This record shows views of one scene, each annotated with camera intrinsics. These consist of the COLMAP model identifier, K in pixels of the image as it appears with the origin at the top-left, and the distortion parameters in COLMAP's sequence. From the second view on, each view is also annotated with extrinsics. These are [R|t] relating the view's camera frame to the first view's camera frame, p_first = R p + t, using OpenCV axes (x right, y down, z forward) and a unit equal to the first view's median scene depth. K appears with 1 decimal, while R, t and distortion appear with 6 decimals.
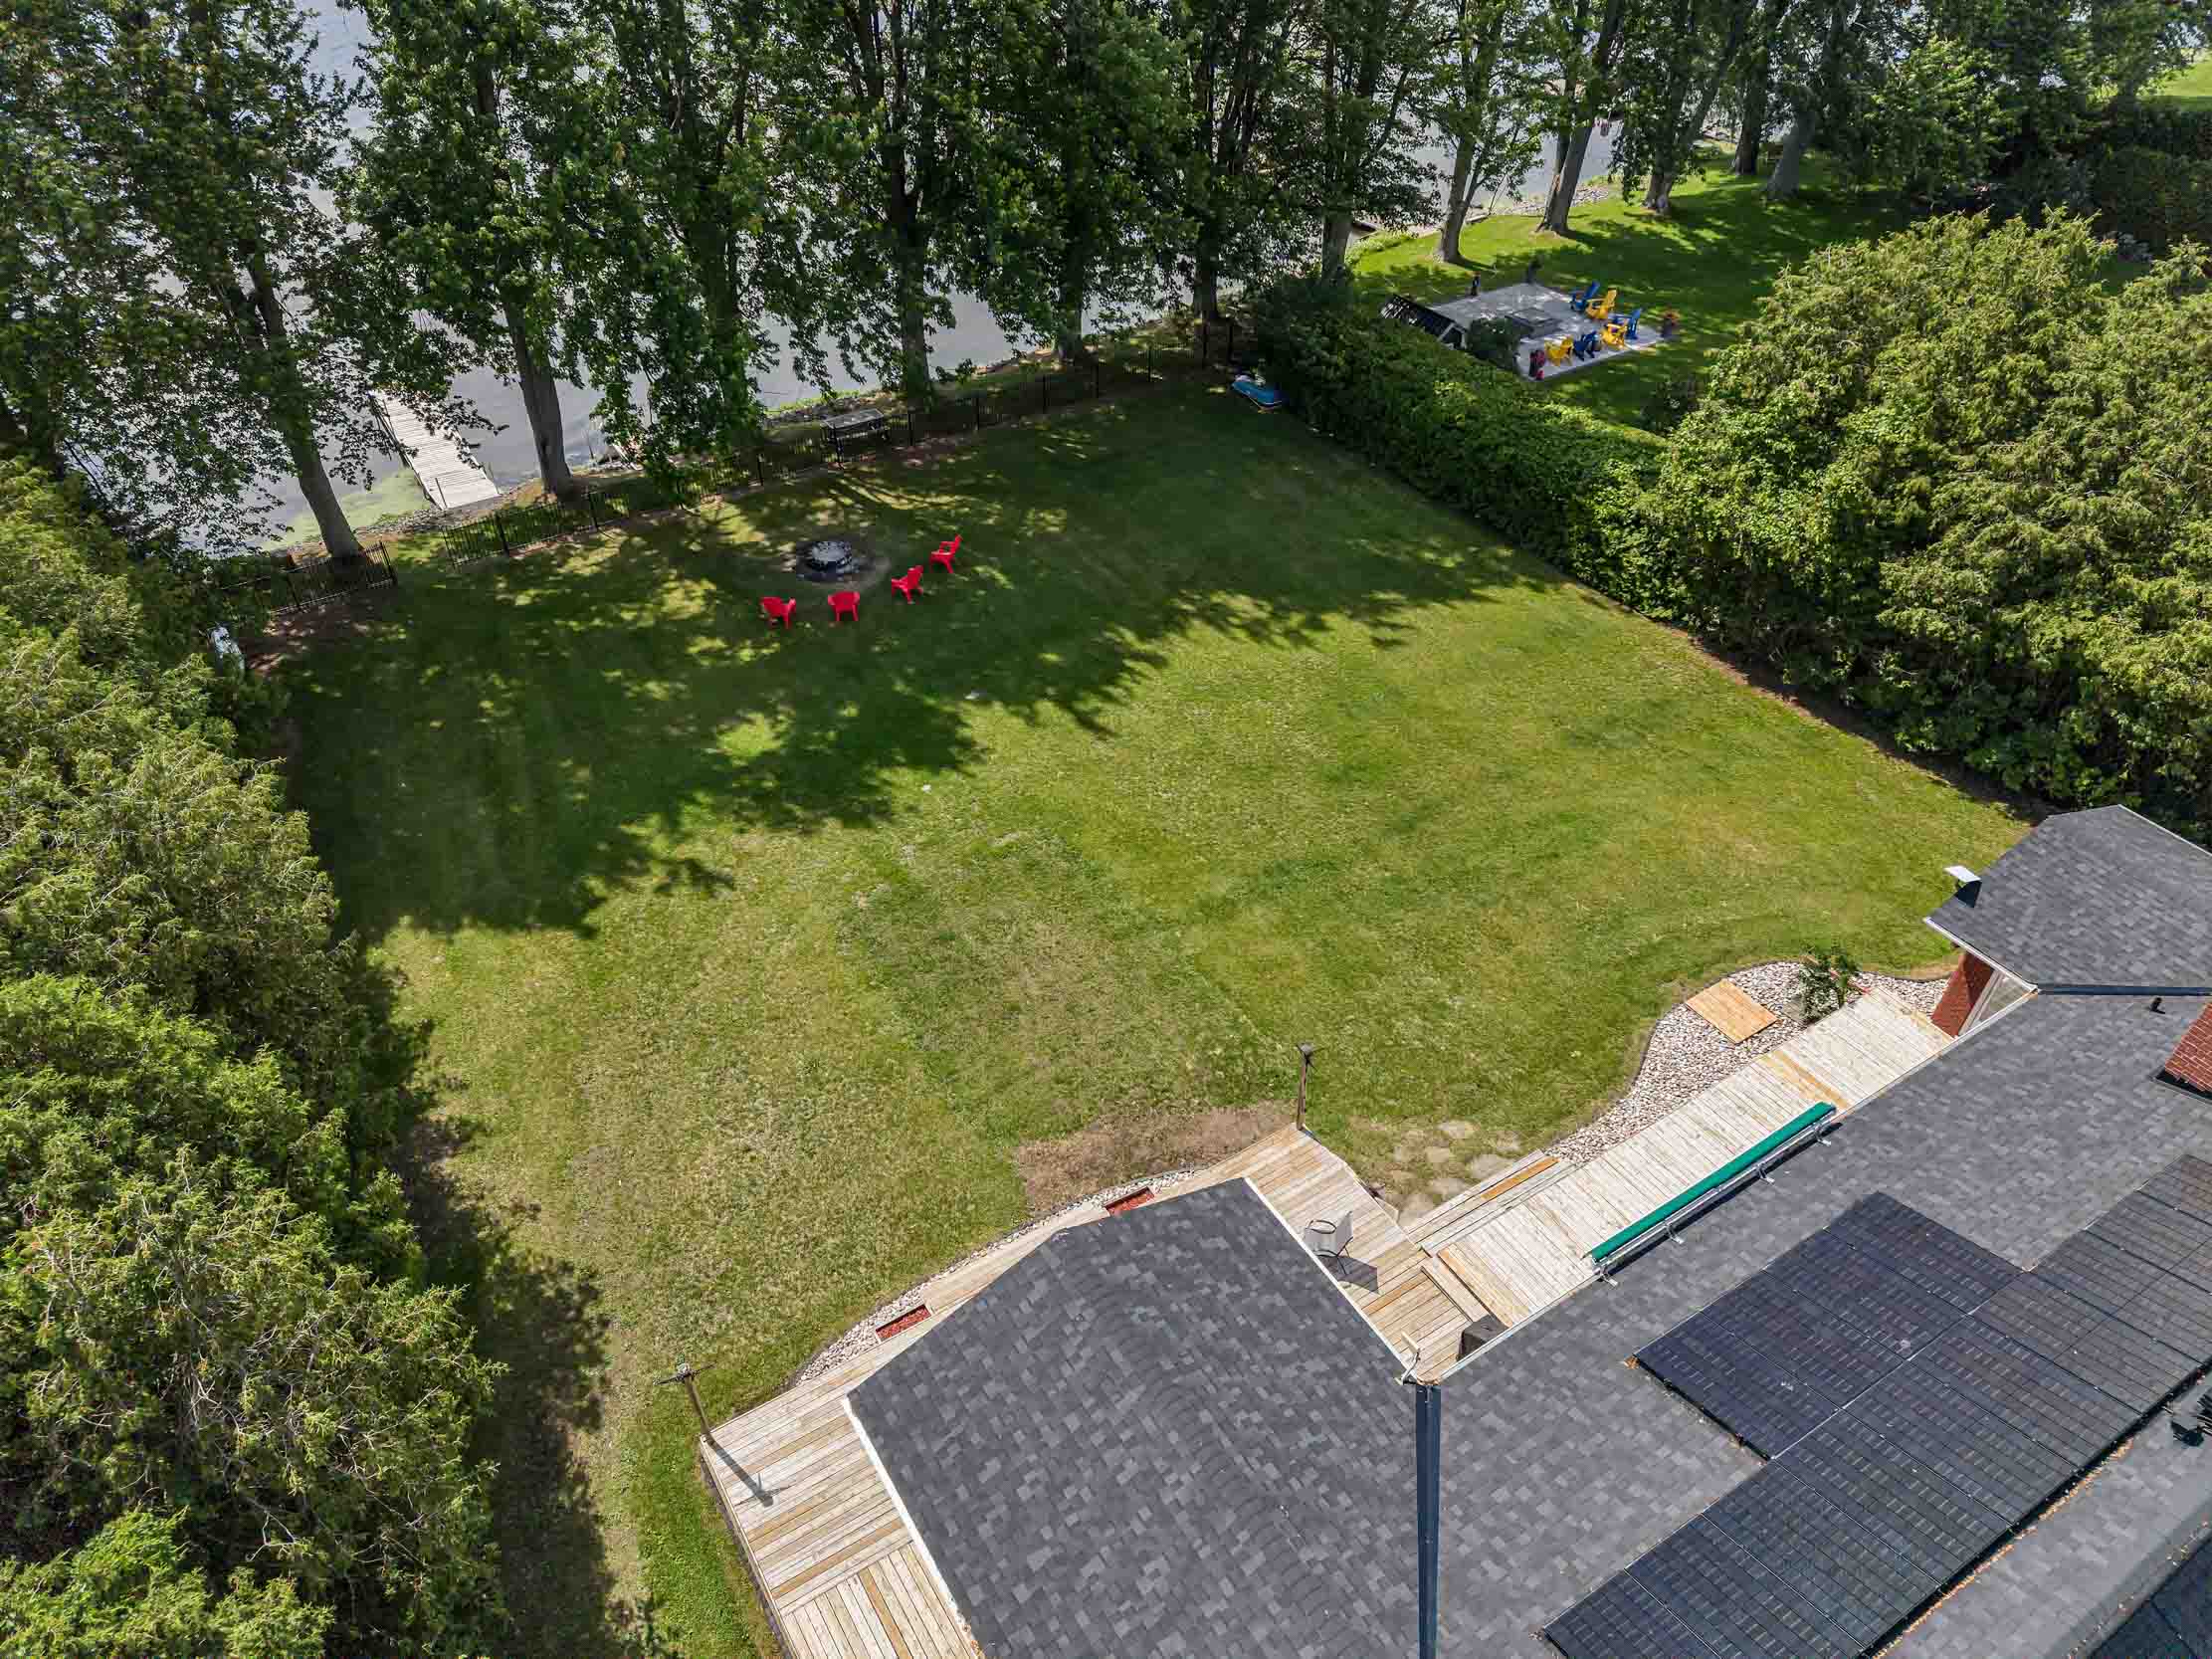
lens RADIAL K [[1475.3, 0, 1111.9], [0, 1475.3, 847.0], [0, 0, 1]] dist [0.028593, -0.025481]
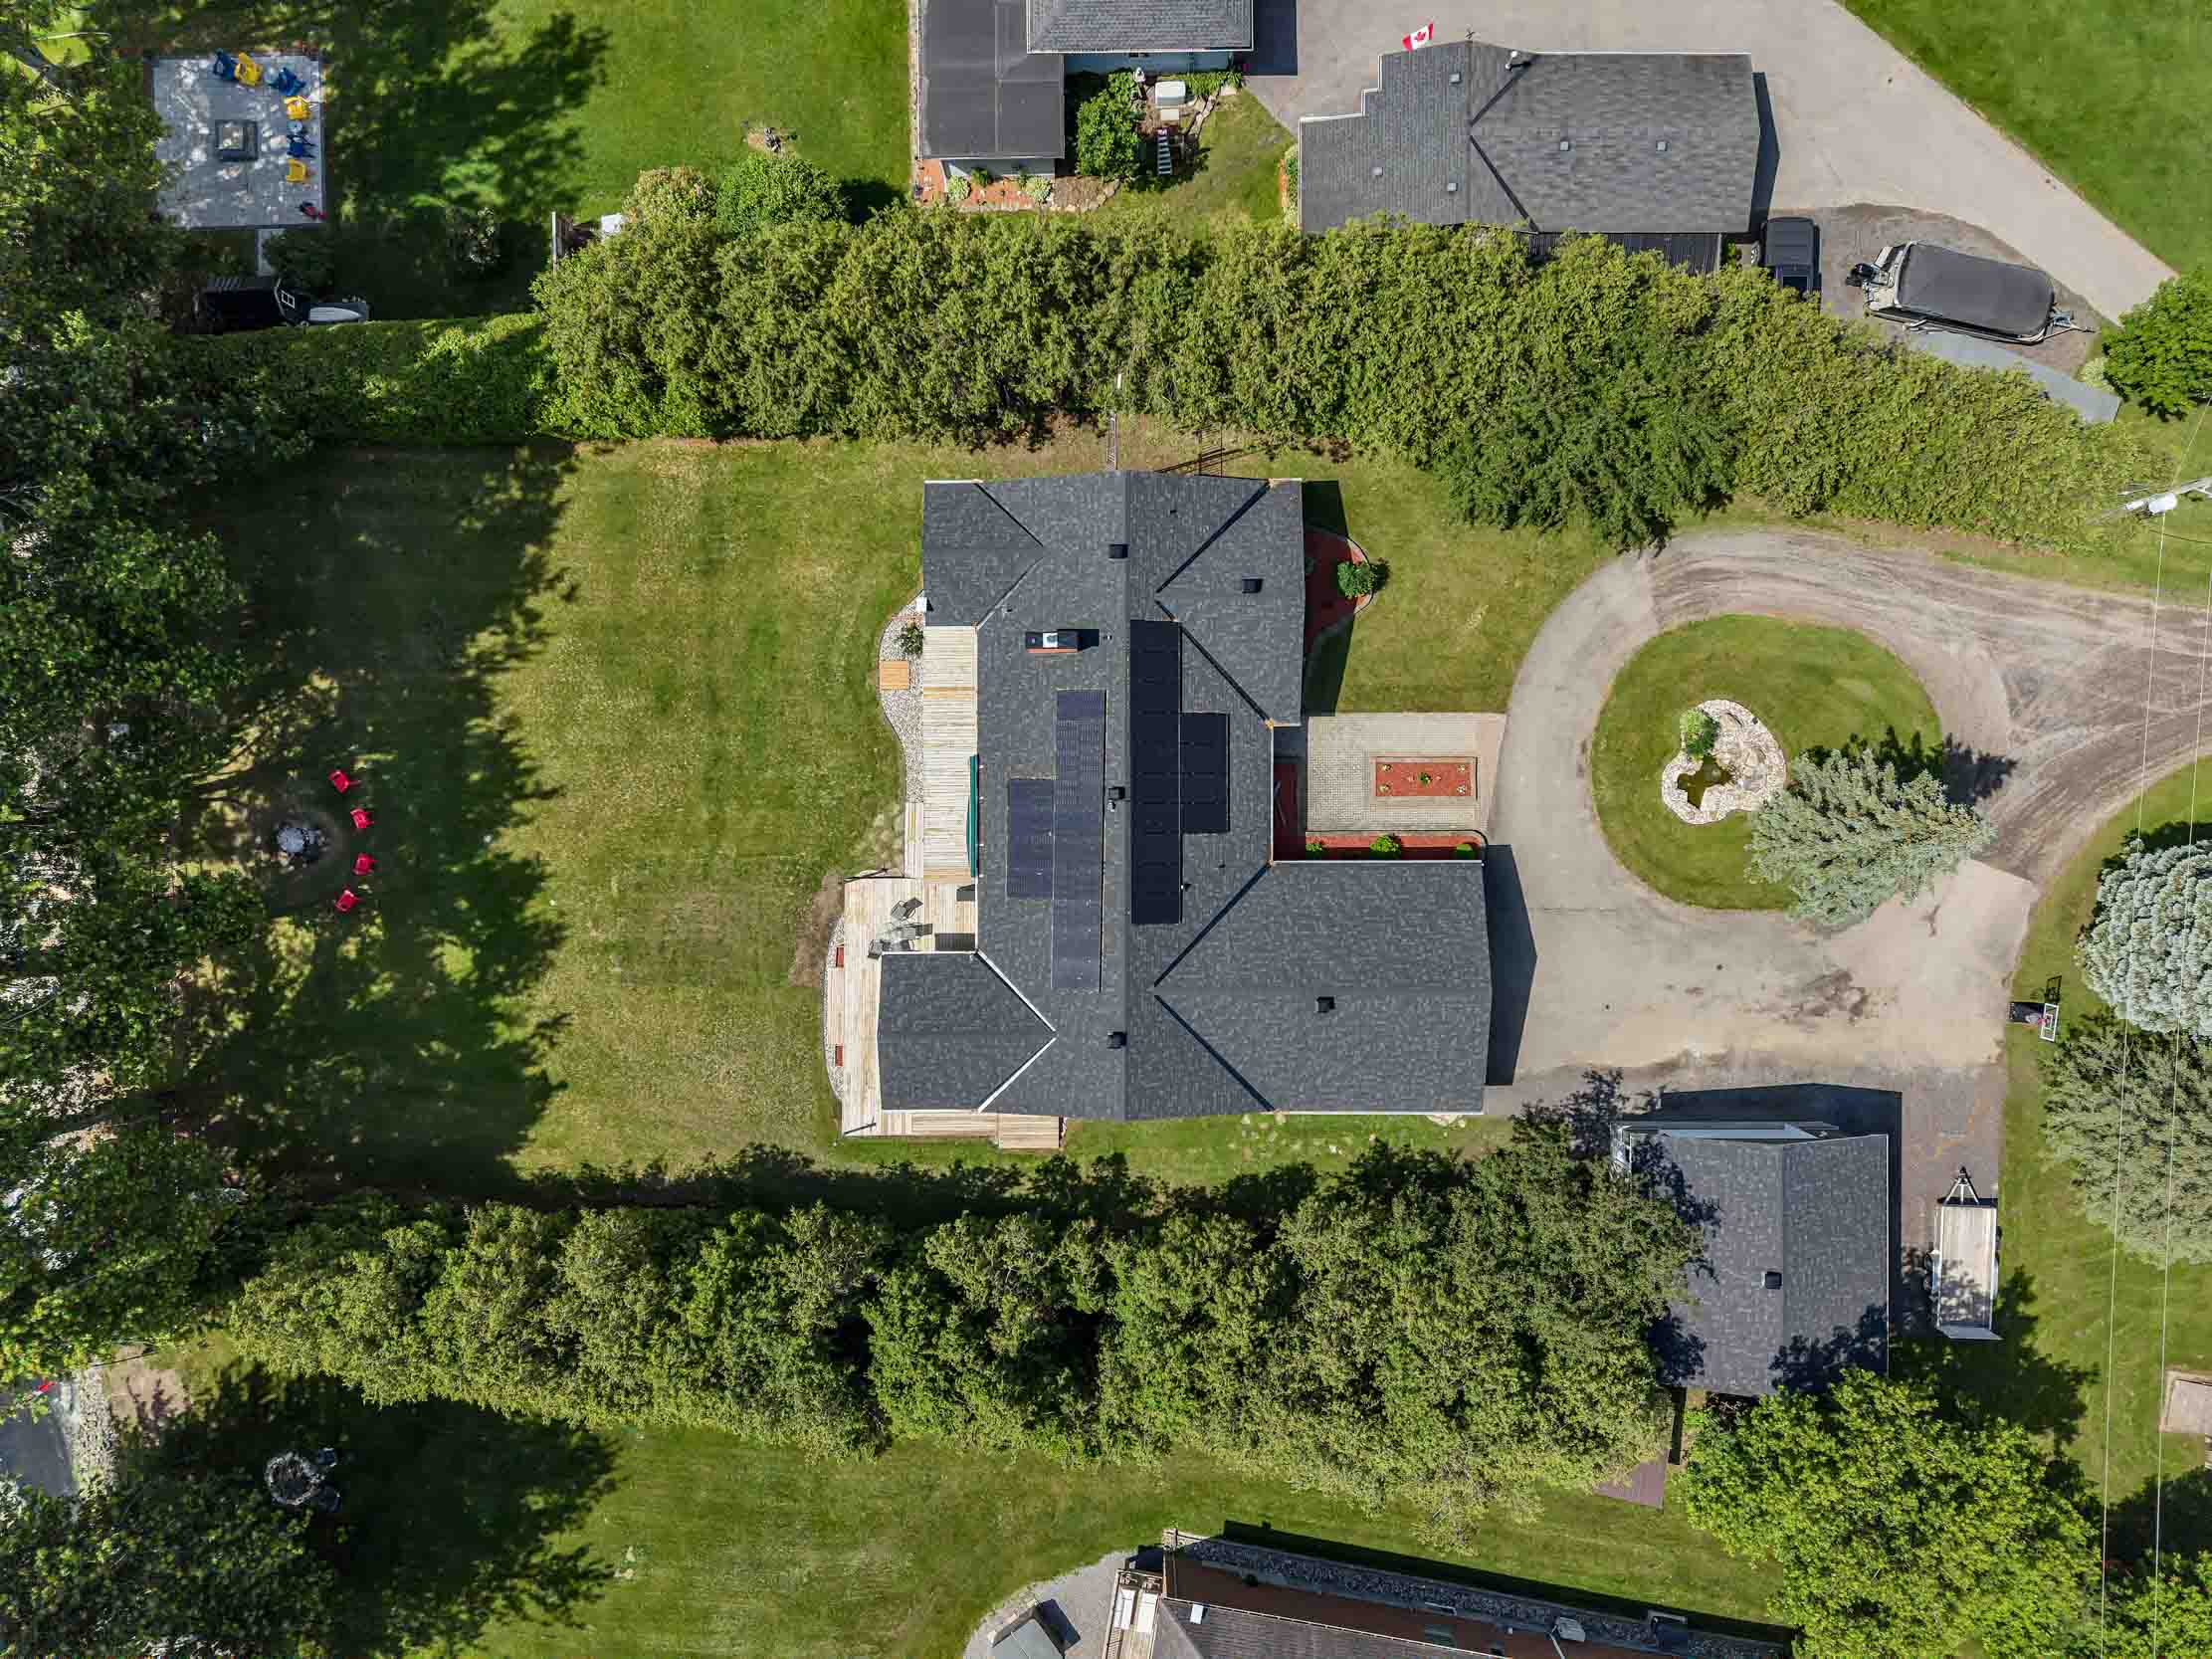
lens RADIAL K [[1475.3, 0, 1114.6], [0, 1475.3, 831.1], [0, 0, 1]] dist [0.028593, -0.025481]
pose [[0.537473, -0.843206, -0.011269, 0.364890], [0.552897, 0.342272, 0.759707, -1.143639], [-0.636732, -0.414552, 0.650168, -0.656182]]
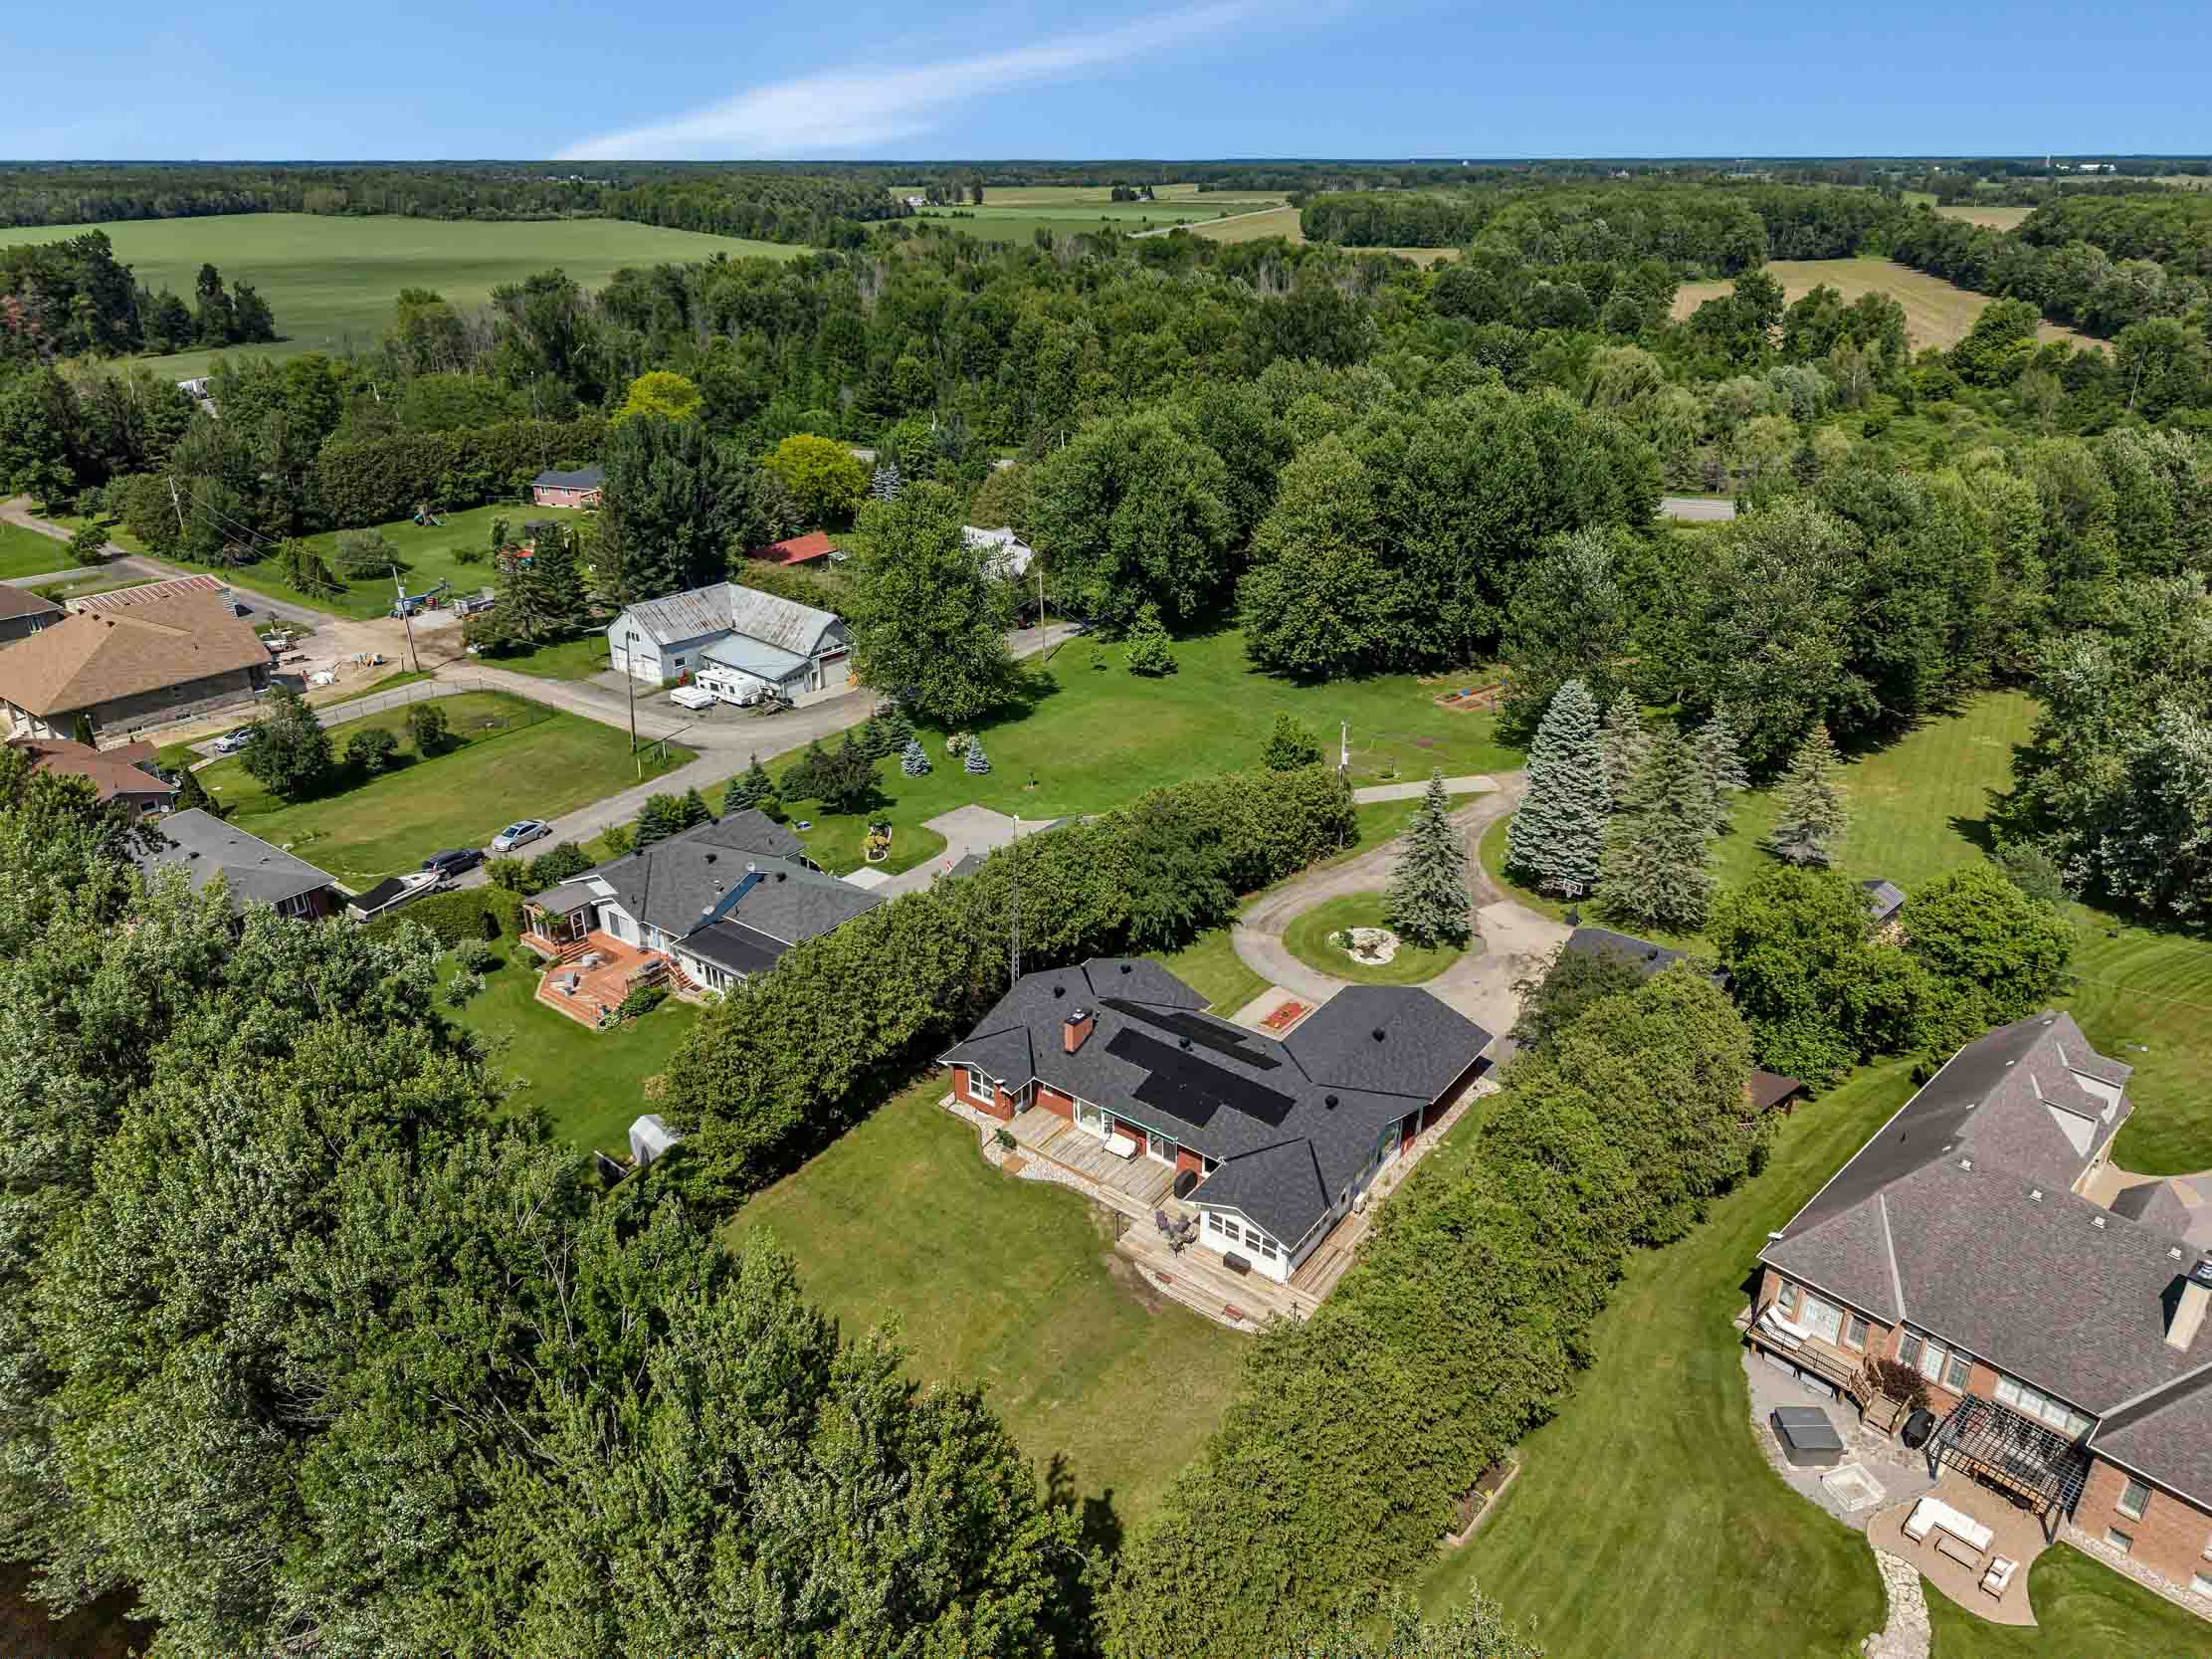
lens RADIAL K [[1475.3, 0, 1108.8], [0, 1475.3, 827.7], [0, 0, 1]] dist [0.028593, -0.025481]
pose [[-0.349933, -0.389641, 0.851896, -1.672927], [0.608677, 0.596694, 0.522942, -1.510379], [-0.712081, 0.701524, 0.028362, 0.262618]]
